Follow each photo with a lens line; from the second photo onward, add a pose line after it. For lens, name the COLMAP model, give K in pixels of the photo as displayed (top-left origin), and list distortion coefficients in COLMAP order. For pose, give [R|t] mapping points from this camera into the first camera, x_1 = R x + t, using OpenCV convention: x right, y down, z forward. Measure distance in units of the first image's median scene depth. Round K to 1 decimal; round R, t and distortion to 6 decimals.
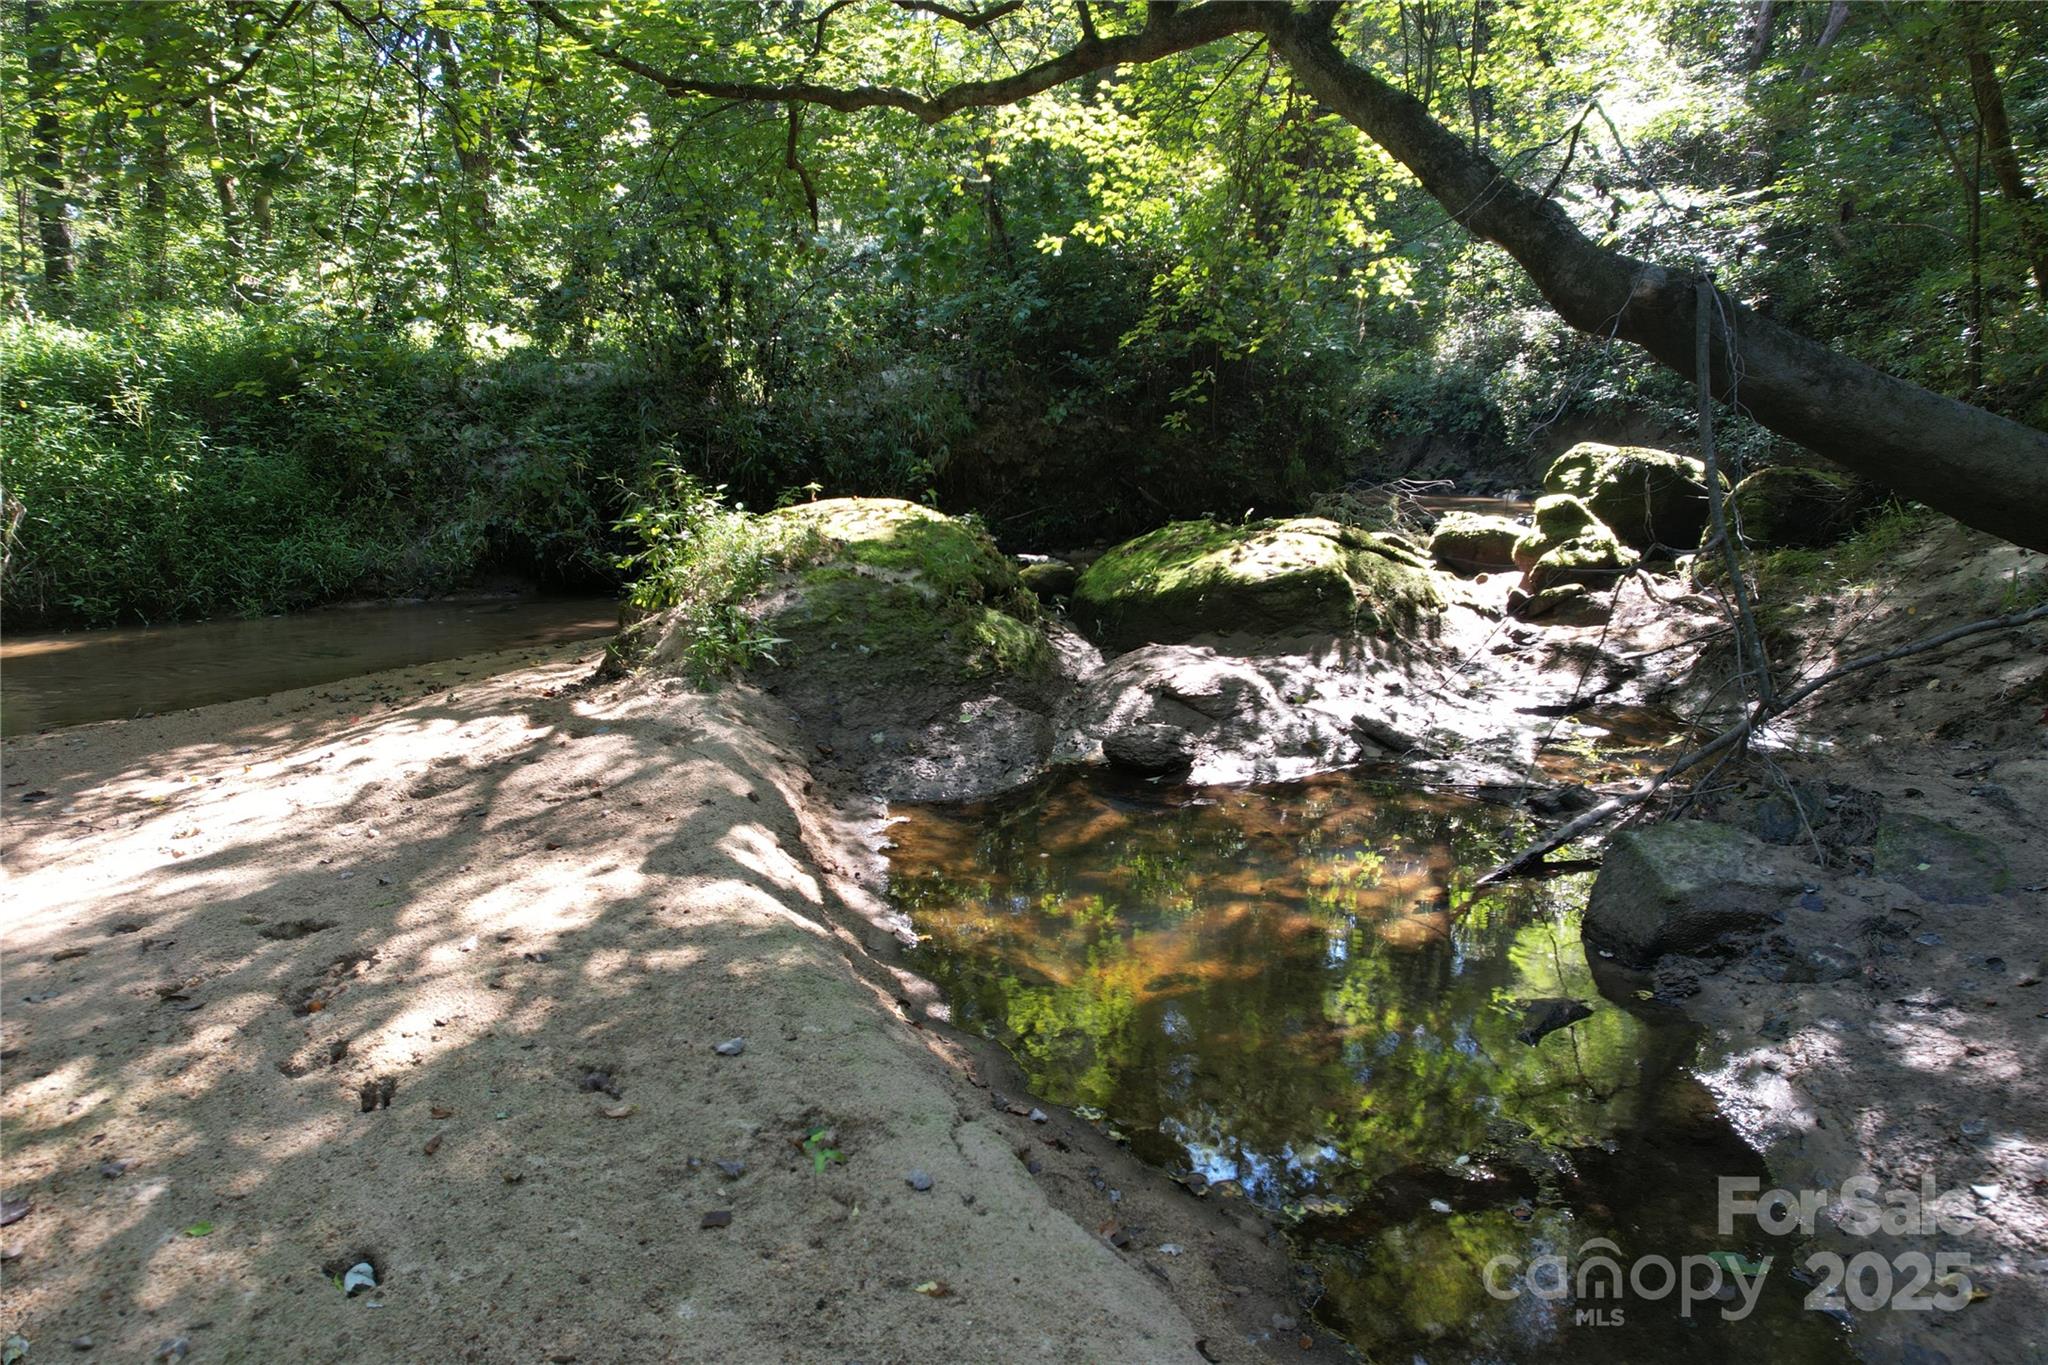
lens RADIAL K [[1340.4, 0, 1028.2], [0, 1340.4, 722.2], [0, 0, 1]] dist [-0.070110, 0.044885]
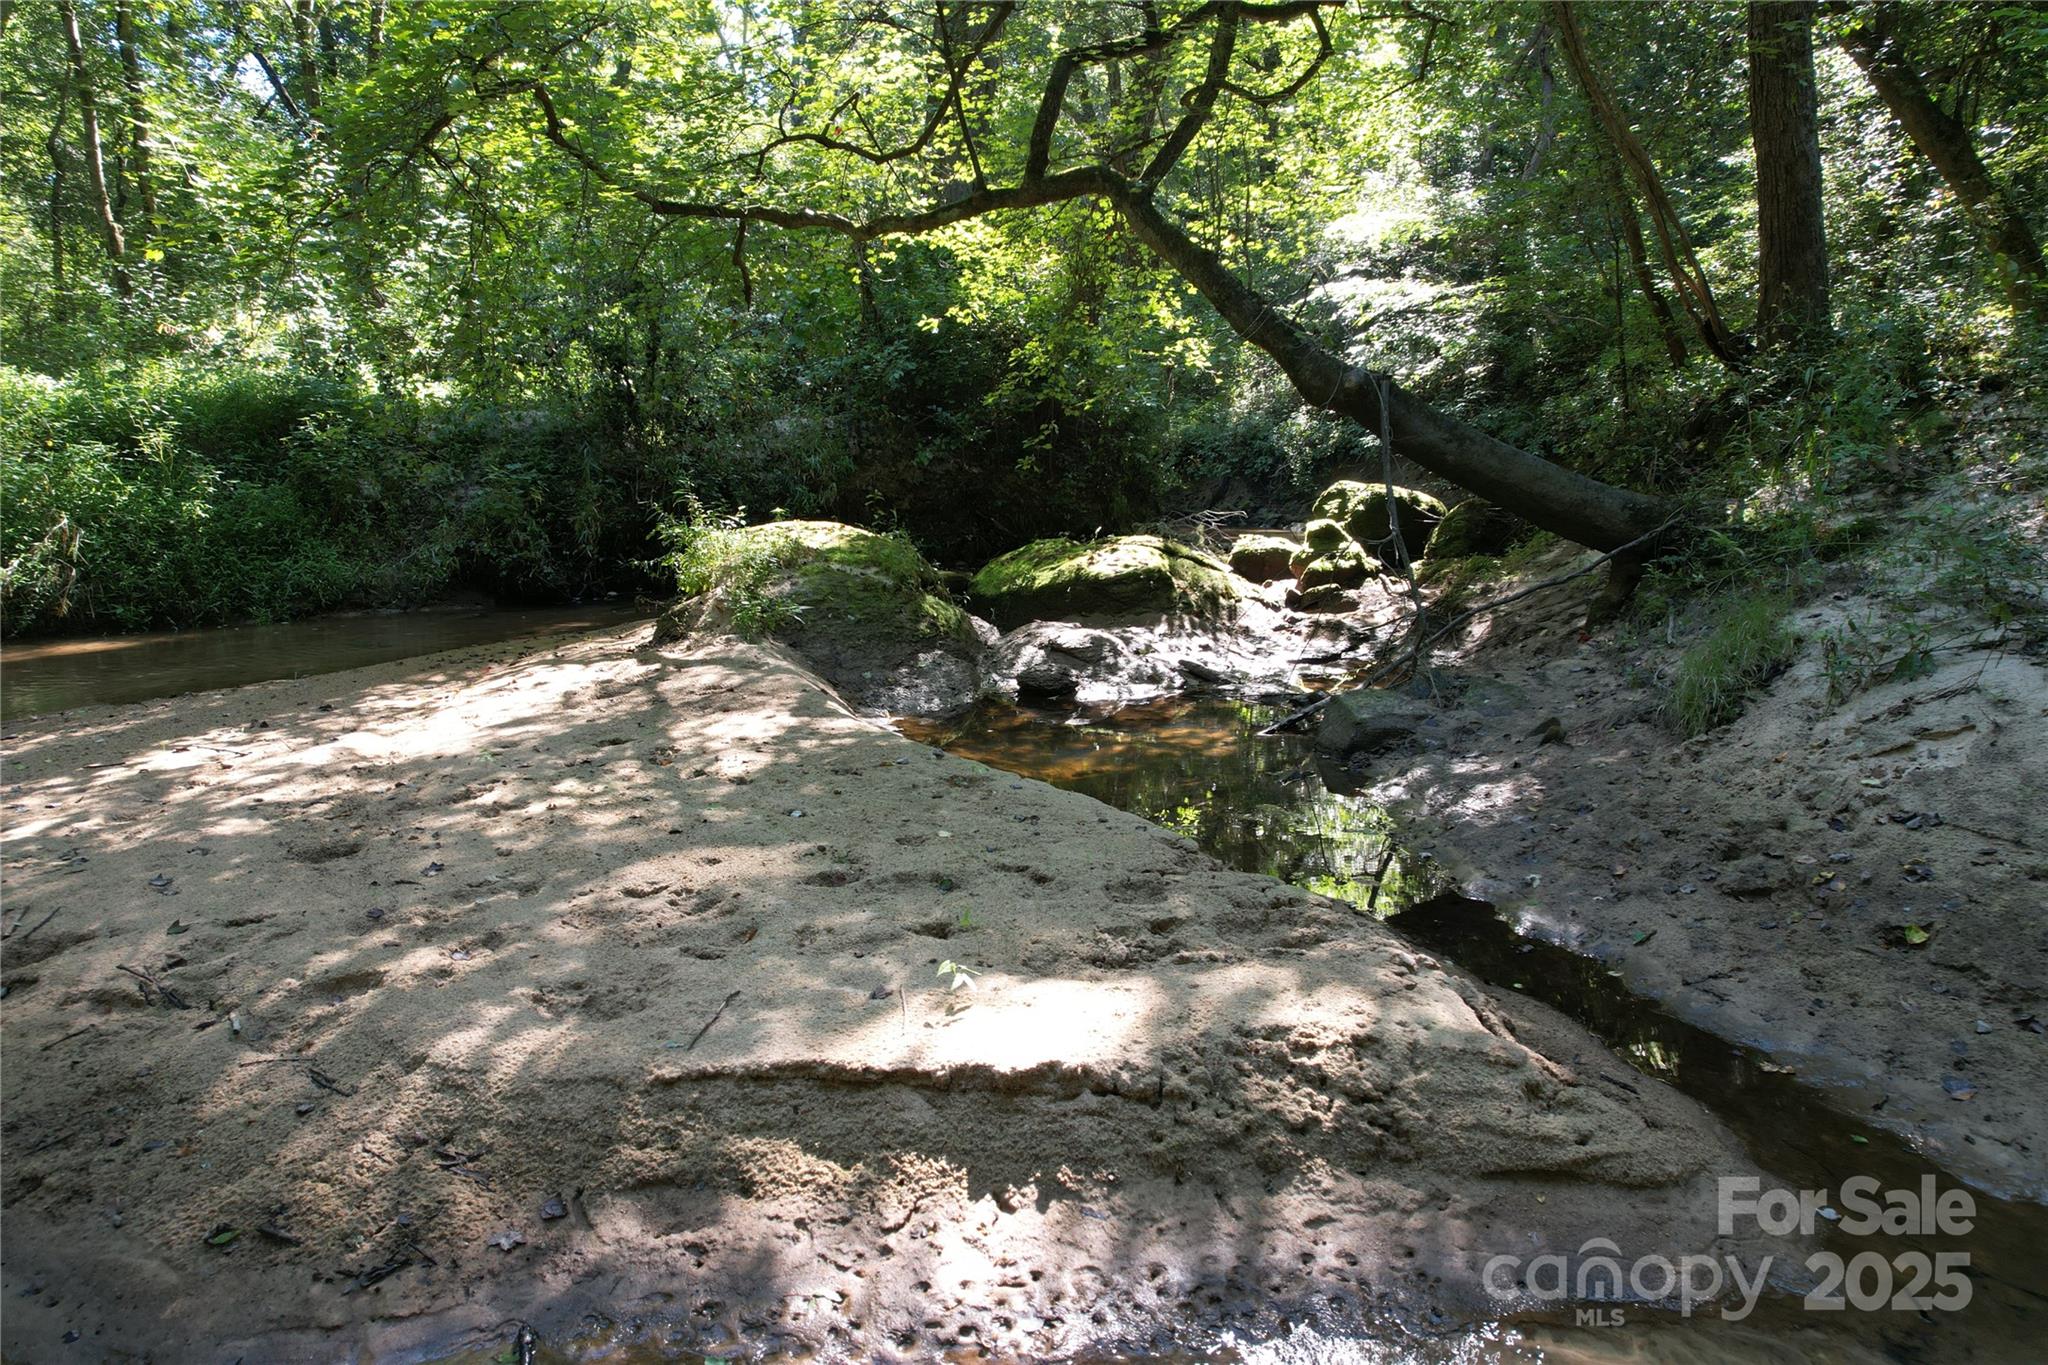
lens RADIAL K [[1340.4, 0, 1028.2], [0, 1340.4, 722.2], [0, 0, 1]] dist [-0.070110, 0.044885]
pose [[0.990237, -0.019947, 0.137962, -0.094037], [0.024149, 0.999292, -0.028850, 0.074043], [-0.137289, 0.031900, 0.990017, -0.326473]]
